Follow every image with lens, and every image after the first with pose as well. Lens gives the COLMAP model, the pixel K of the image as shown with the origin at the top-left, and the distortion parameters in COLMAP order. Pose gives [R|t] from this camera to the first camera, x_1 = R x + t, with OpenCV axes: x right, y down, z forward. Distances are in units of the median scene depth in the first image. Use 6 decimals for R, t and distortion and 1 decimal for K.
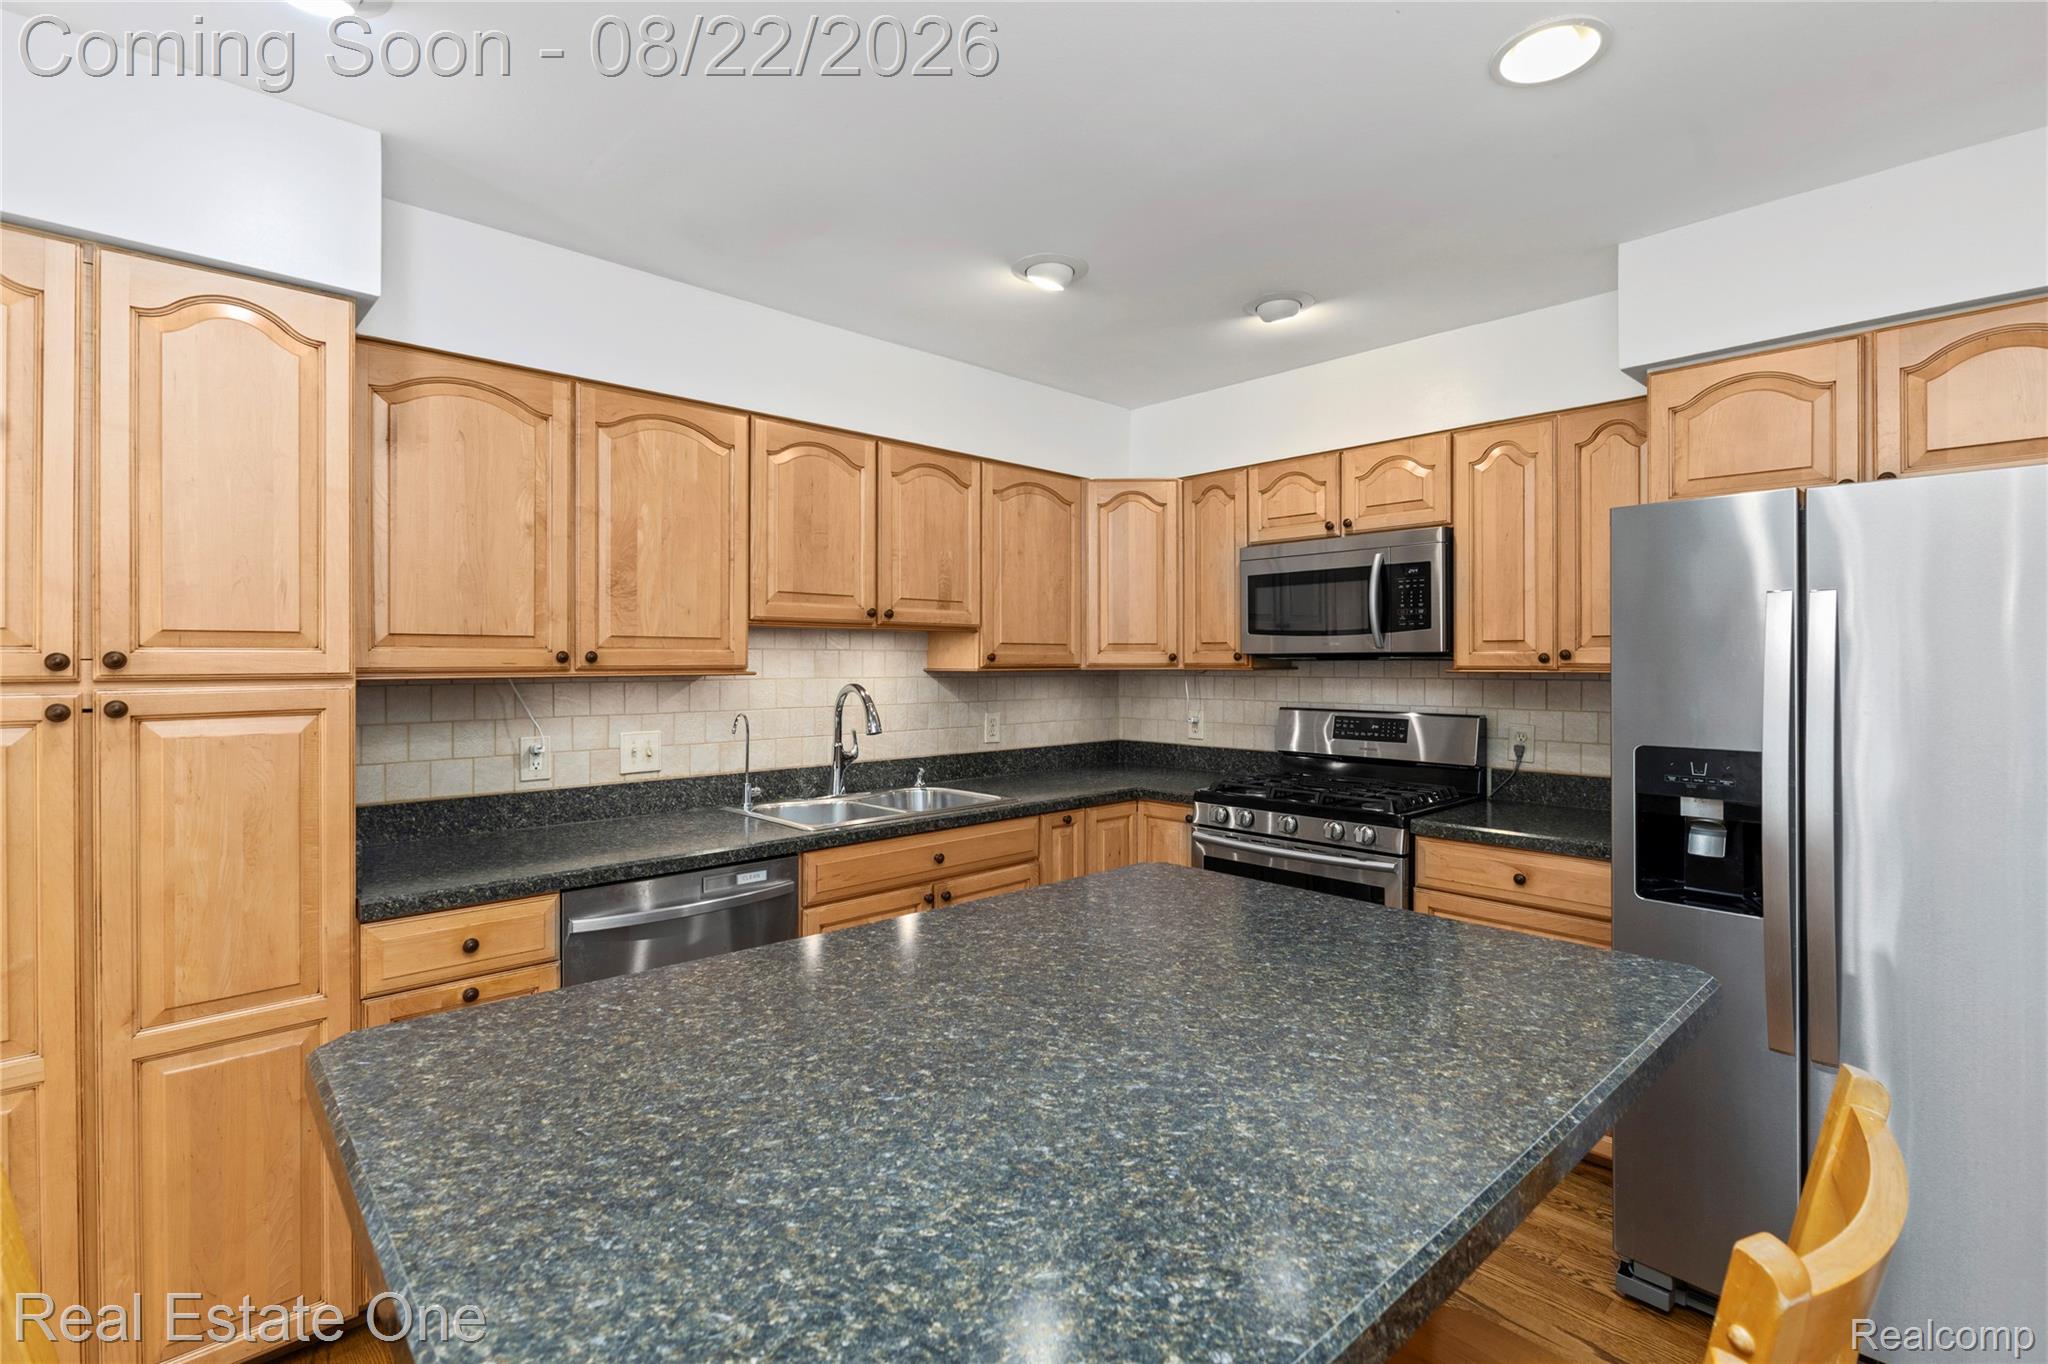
lens RADIAL K [[924.4, 0, 1004.3], [0, 924.4, 664.7], [0, 0, 1]] dist [0.003422, 0.000343]
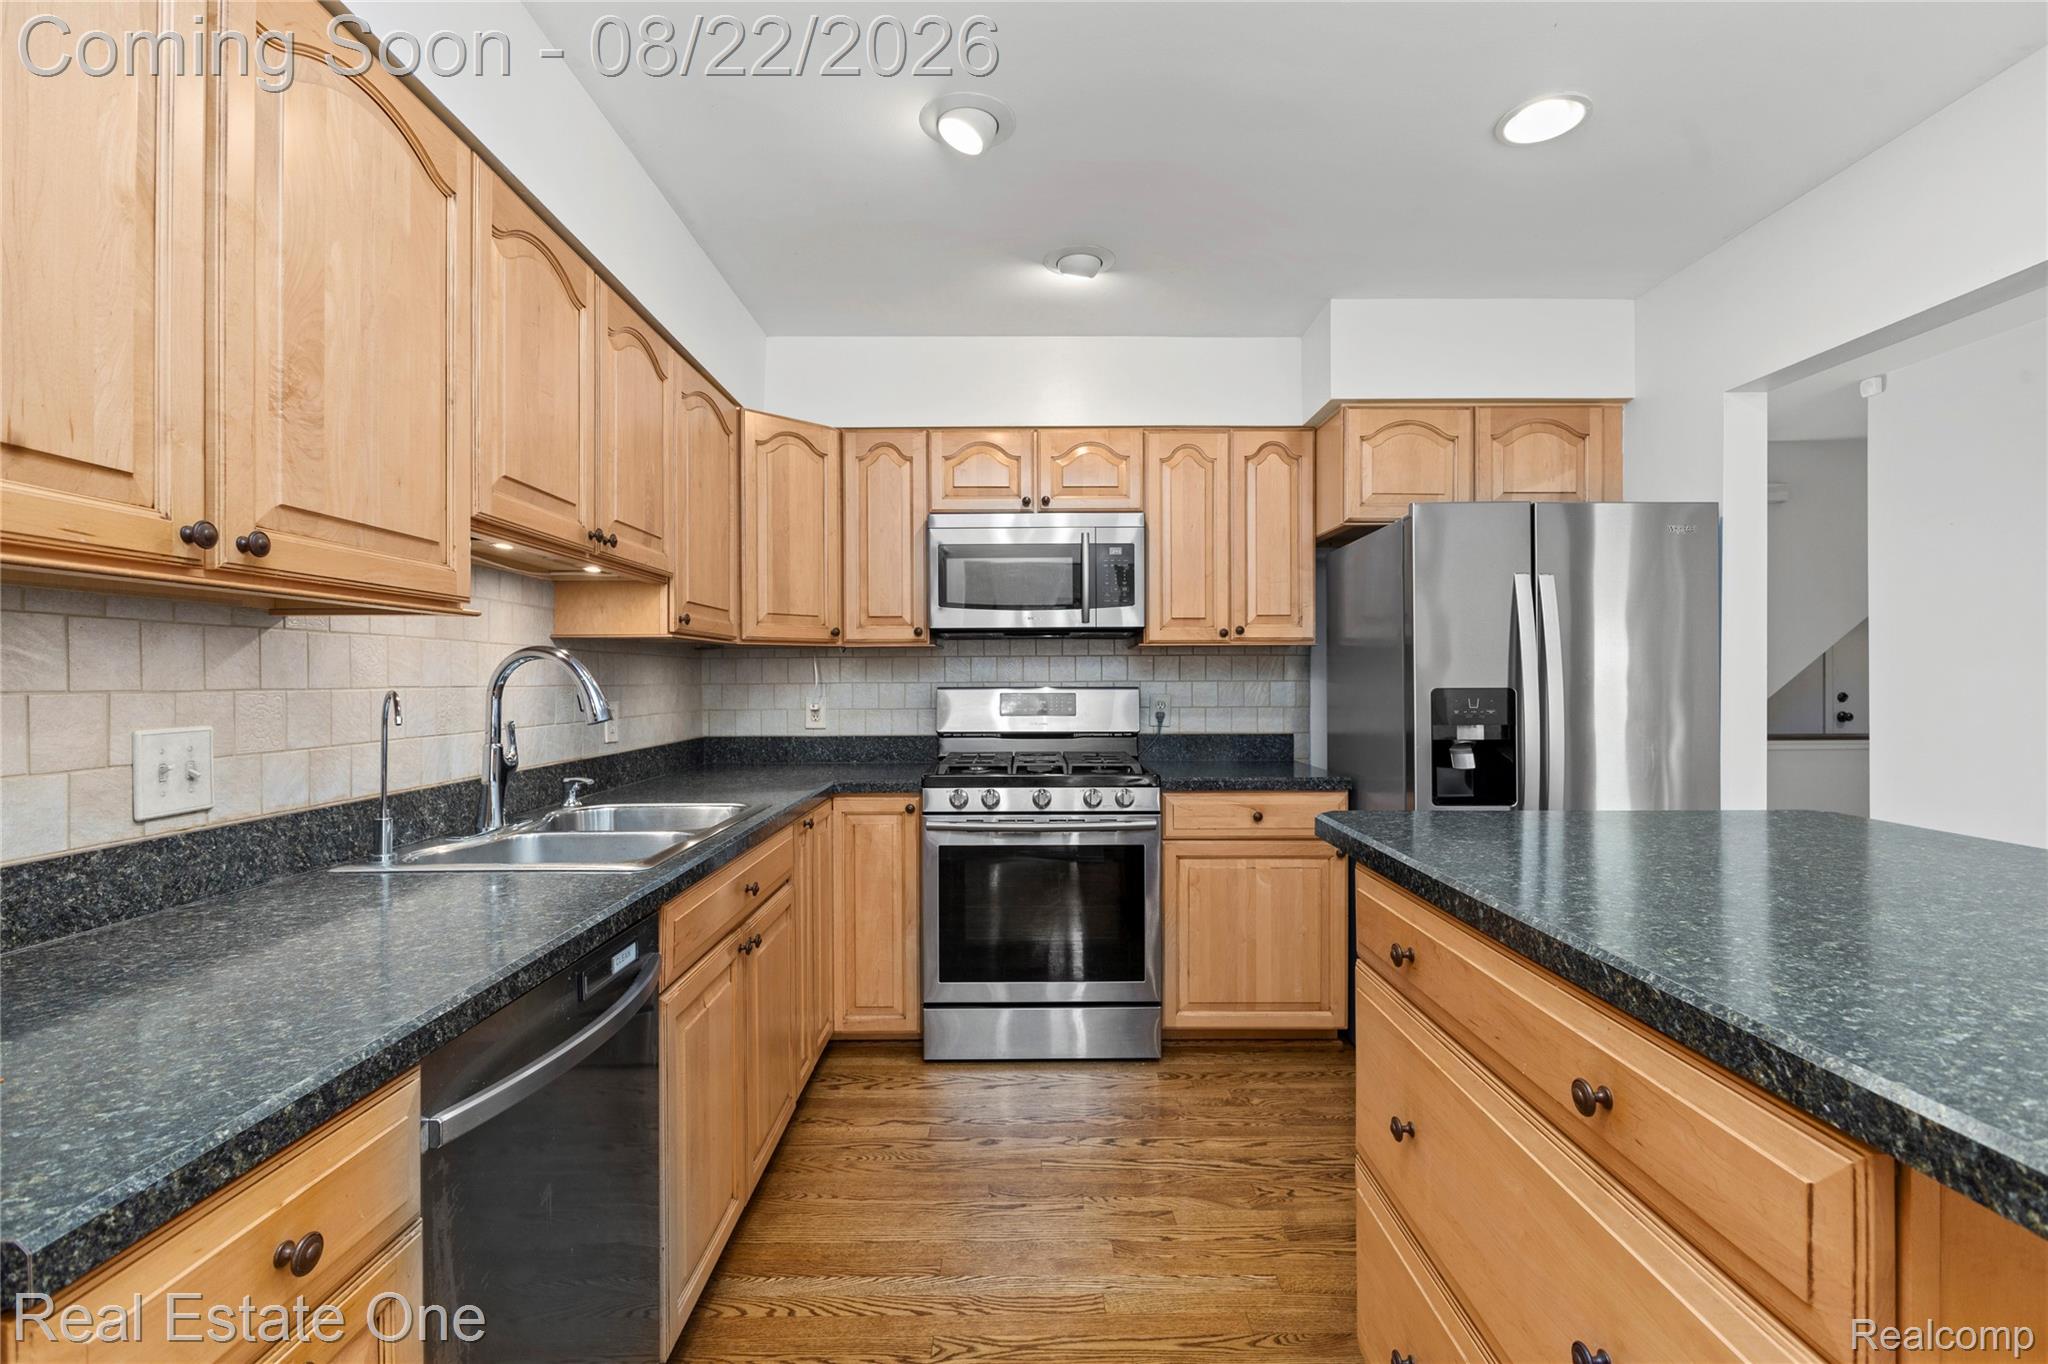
lens RADIAL K [[924.4, 0, 1018.2], [0, 924.4, 682.6], [0, 0, 1]] dist [0.003422, 0.000343]
pose [[0.687913, -0.005241, 0.725774, -0.420477], [0.004307, 0.999986, 0.003138, 0.047326], [-0.725780, 0.000967, 0.687926, 0.346336]]
